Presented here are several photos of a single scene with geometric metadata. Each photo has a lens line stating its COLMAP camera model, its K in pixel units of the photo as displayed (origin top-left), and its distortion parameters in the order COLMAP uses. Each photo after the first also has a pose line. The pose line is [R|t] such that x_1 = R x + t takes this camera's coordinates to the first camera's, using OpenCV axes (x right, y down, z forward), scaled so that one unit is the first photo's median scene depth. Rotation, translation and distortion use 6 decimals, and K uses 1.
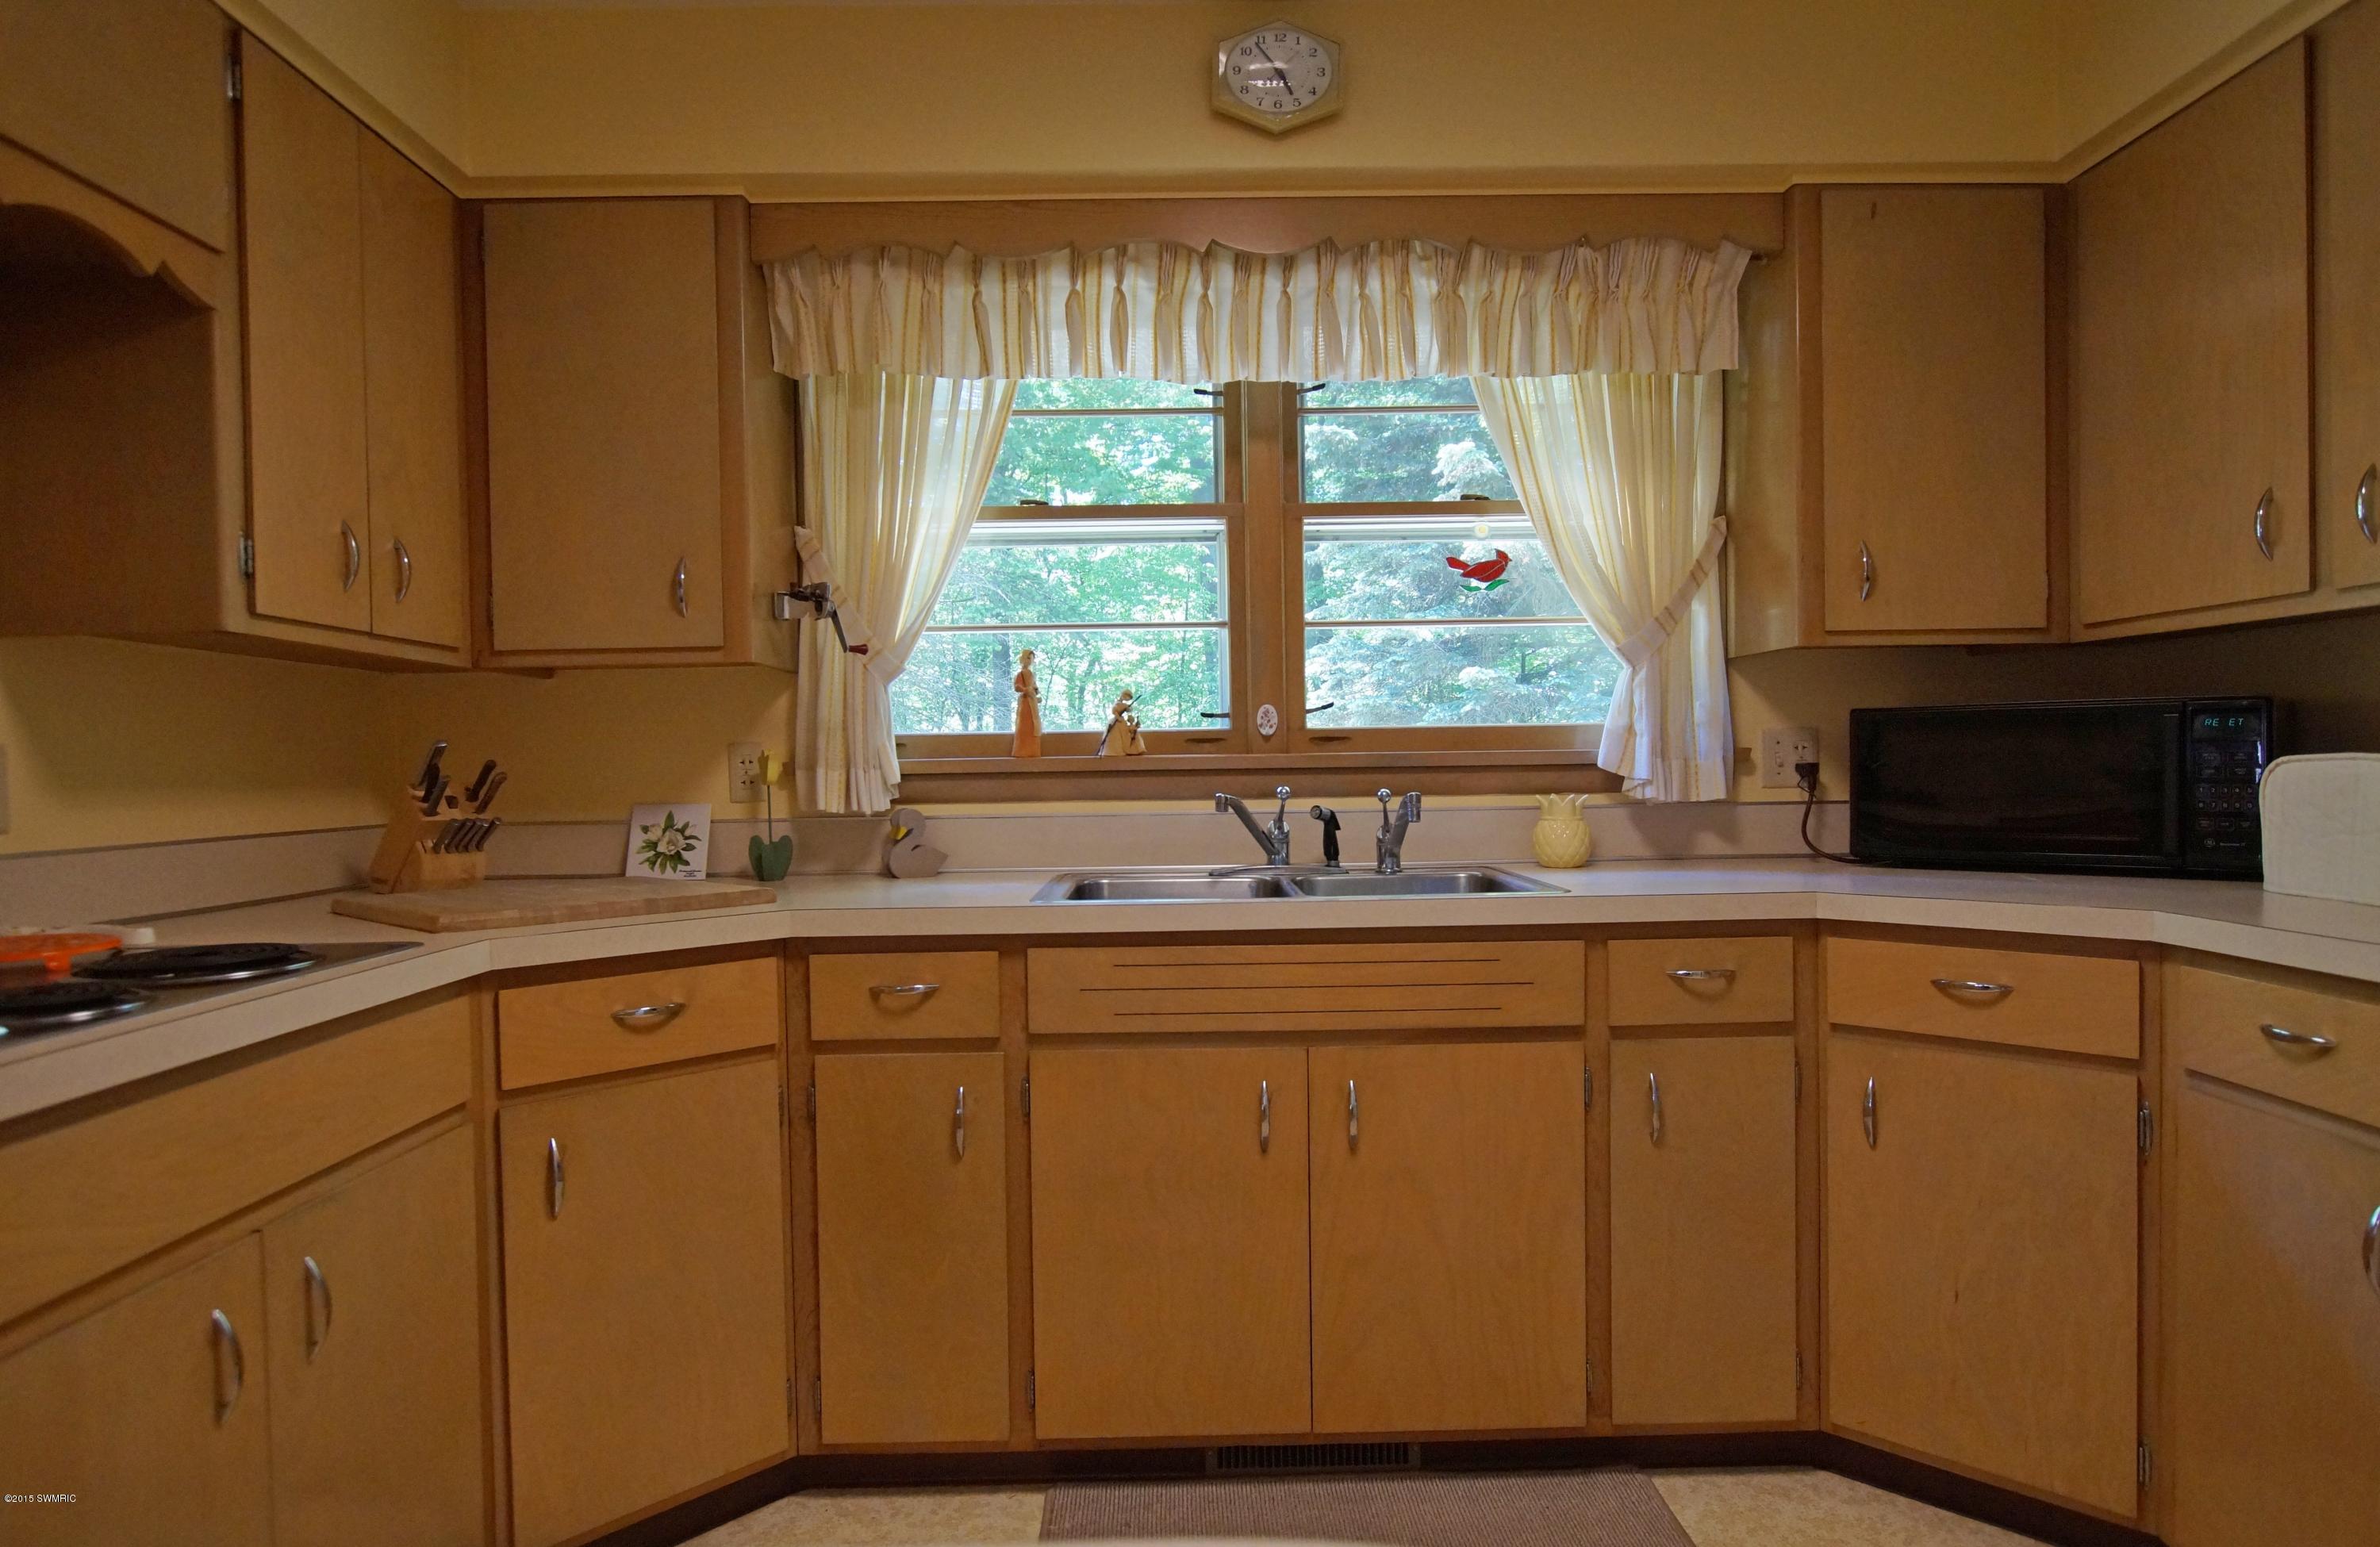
lens RADIAL K [[1423.5, 0, 1190.0], [0, 1423.5, 773.5], [0, 0, 1]] dist [-0.000867, 0.000081]
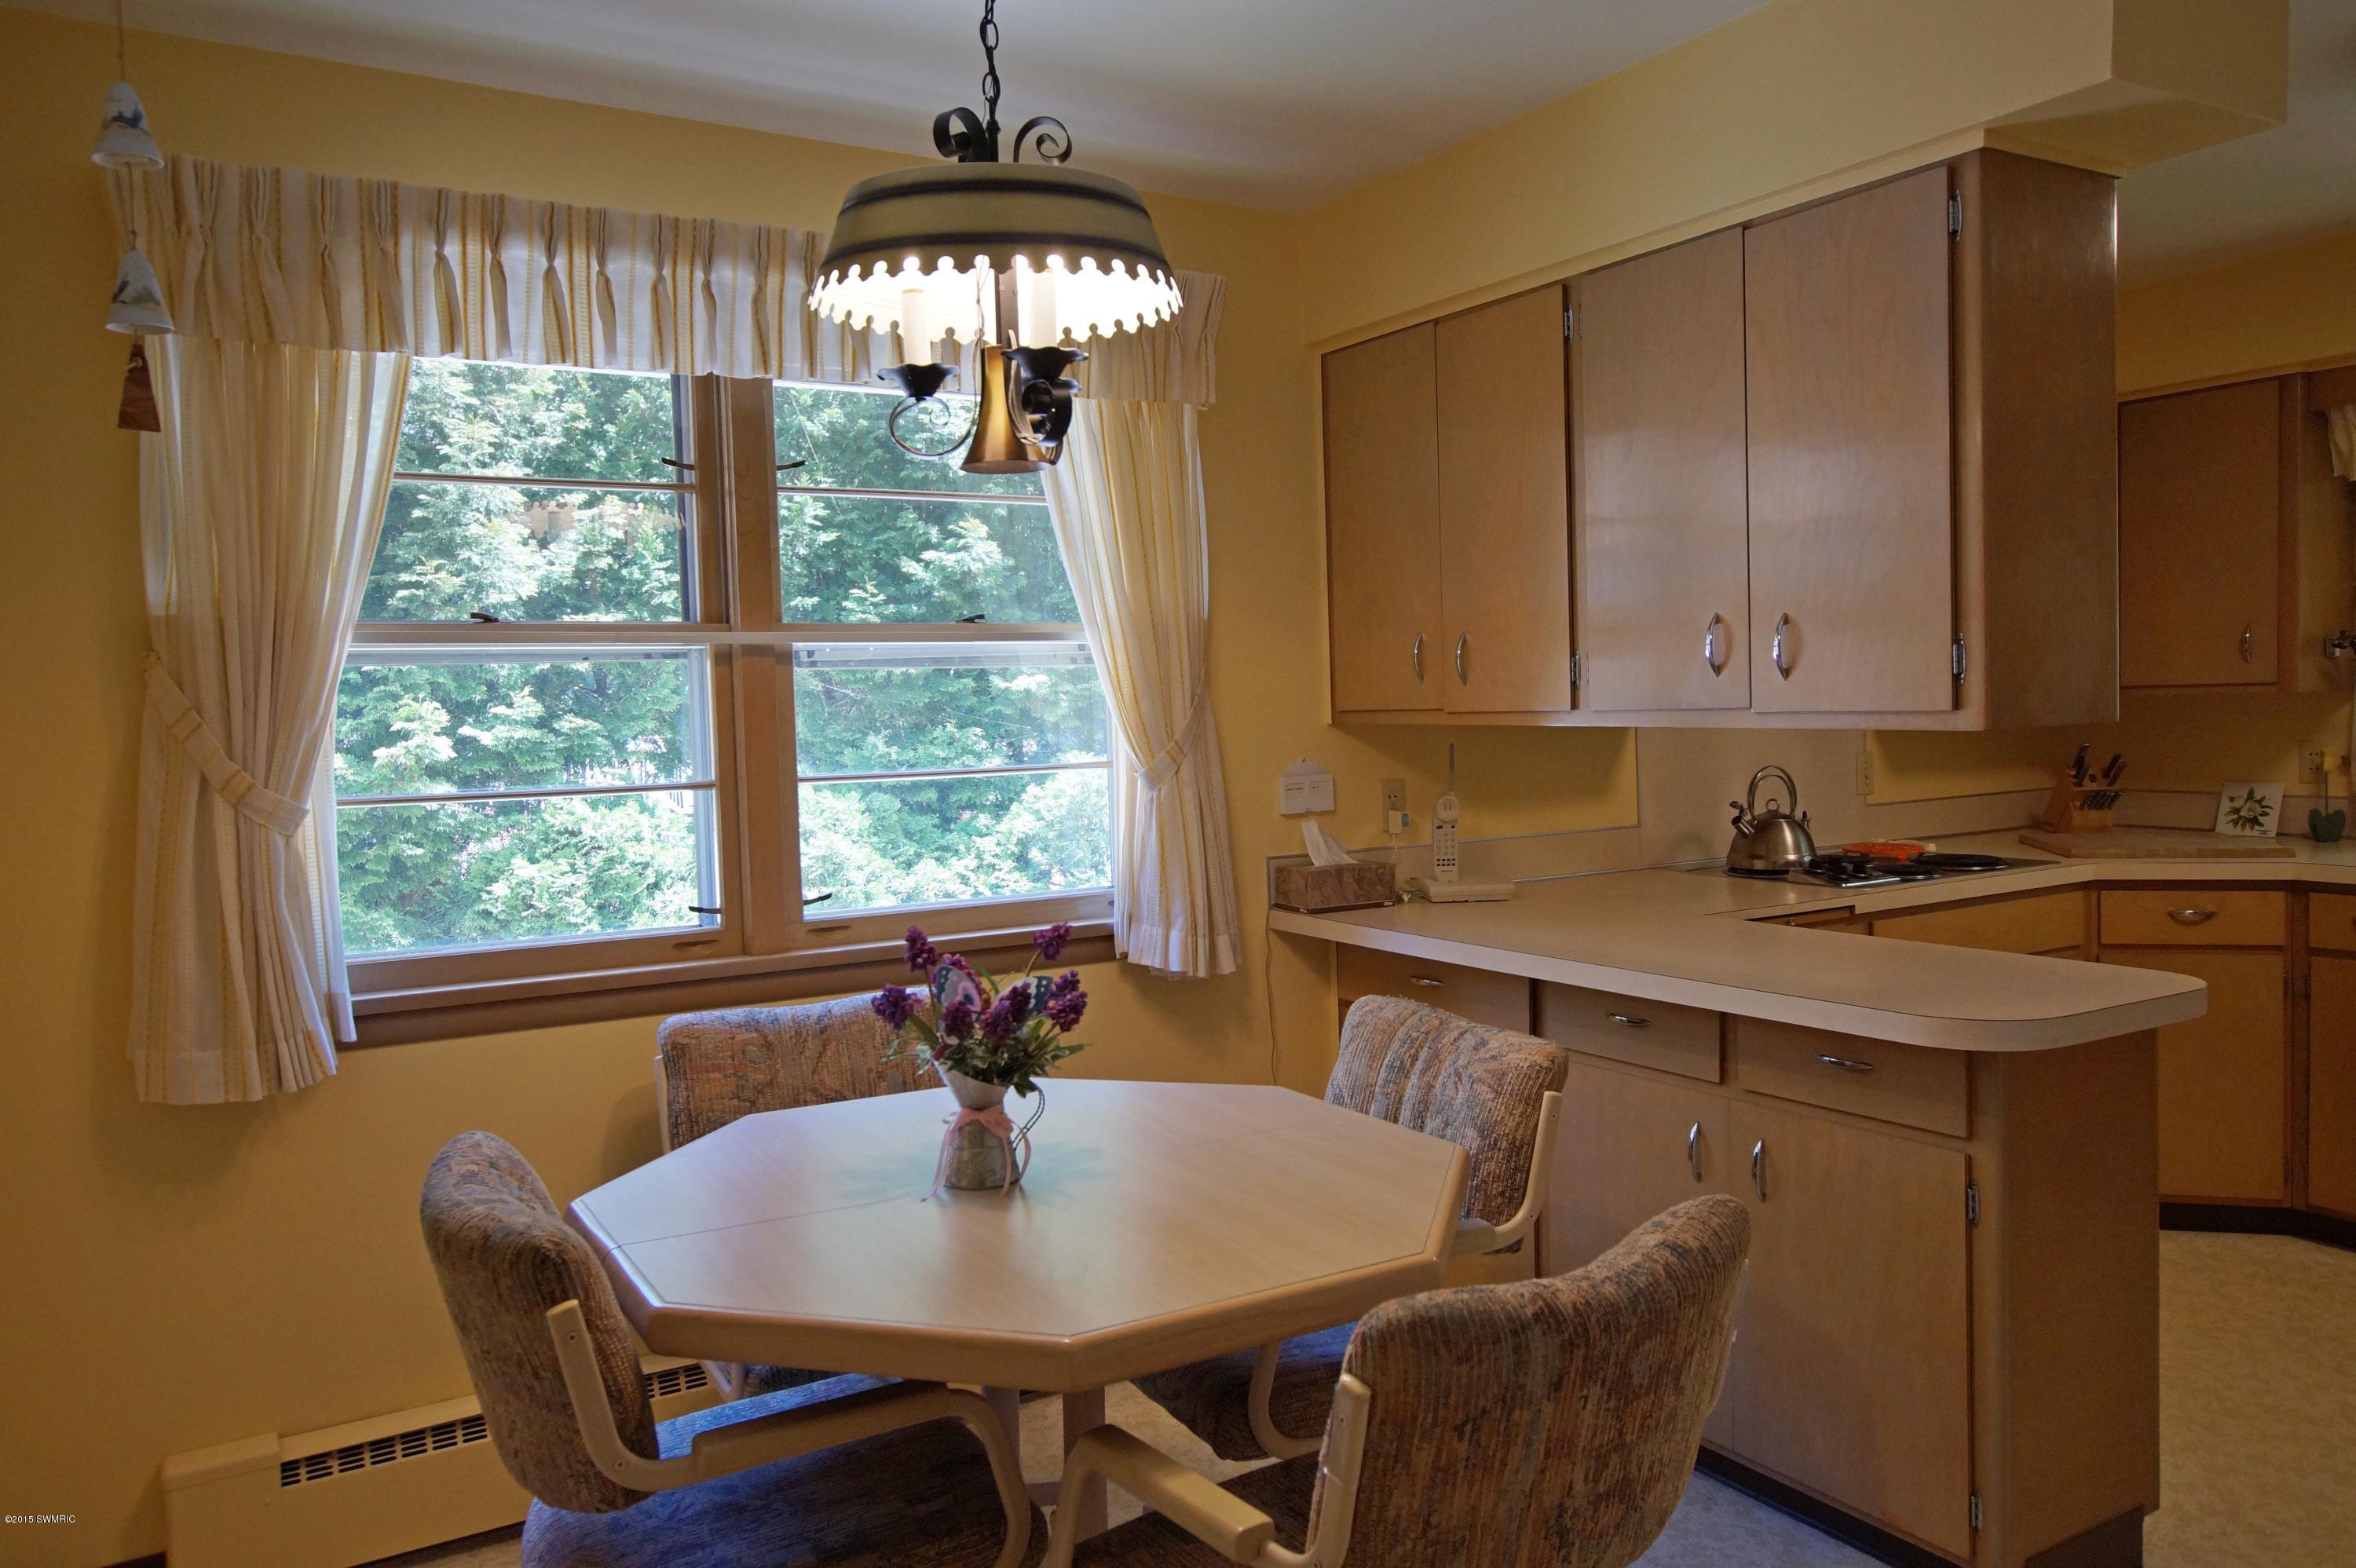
lens RADIAL K [[1643.4, 0, 1178.0], [0, 1643.4, 784.0], [0, 0, 1]] dist [-0.000256, 0.001213]
pose [[0.520488, 0.048078, -0.852514, 0.528261], [0.008564, 0.998069, 0.061515, -0.096803], [0.853826, -0.039319, 0.519072, -0.849140]]
